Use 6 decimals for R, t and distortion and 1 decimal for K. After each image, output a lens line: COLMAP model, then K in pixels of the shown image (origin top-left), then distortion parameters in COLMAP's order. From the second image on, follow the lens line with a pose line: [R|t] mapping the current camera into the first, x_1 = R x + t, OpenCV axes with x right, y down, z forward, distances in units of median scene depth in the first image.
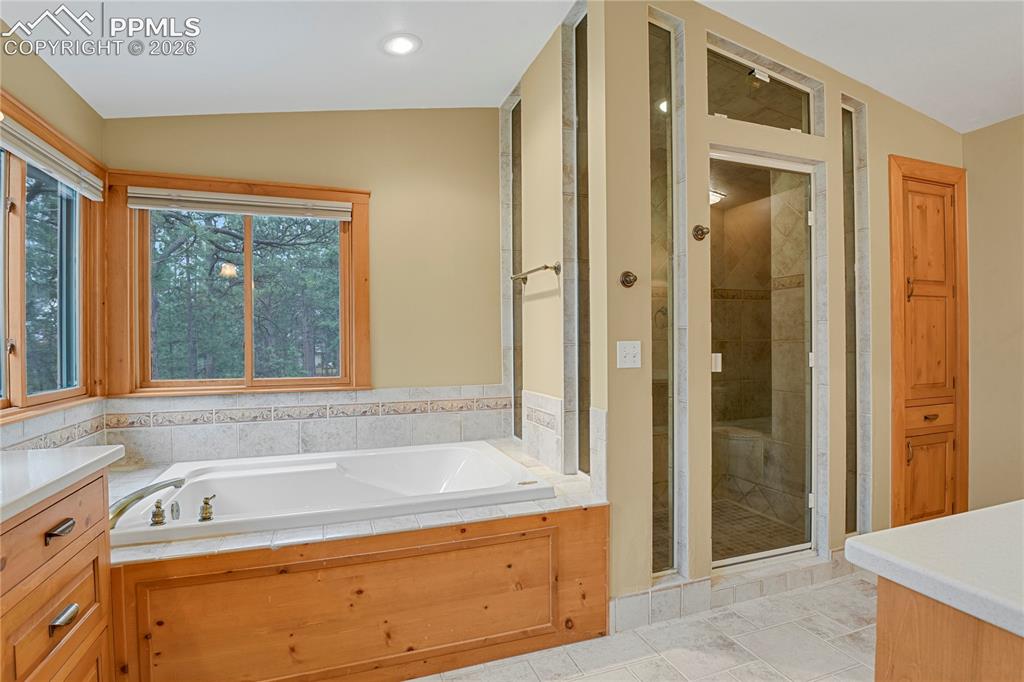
lens RADIAL K [[509.1, 0, 512.0], [0, 509.1, 341.0], [0, 0, 1]] dist [-0.004175, -0.000334]
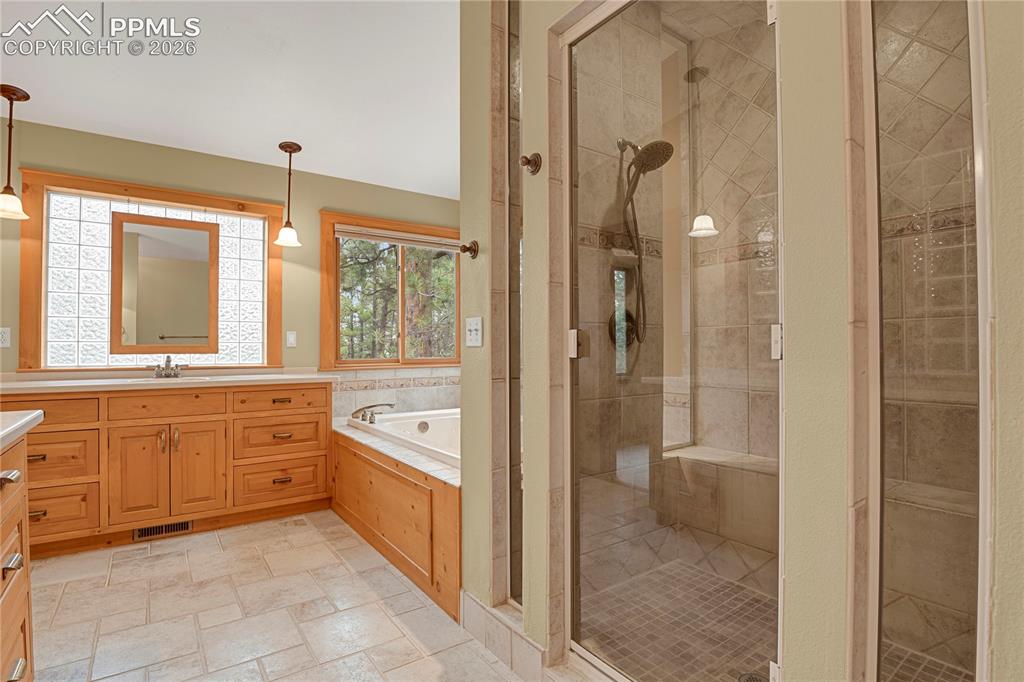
lens RADIAL K [[509.1, 0, 512.0], [0, 509.1, 341.0], [0, 0, 1]] dist [-0.004175, -0.000334]
pose [[0.275409, -0.002906, -0.961323, 1.109723], [-0.002508, 0.999990, -0.003742, 0.046586], [0.961324, 0.003442, 0.275399, 0.808815]]
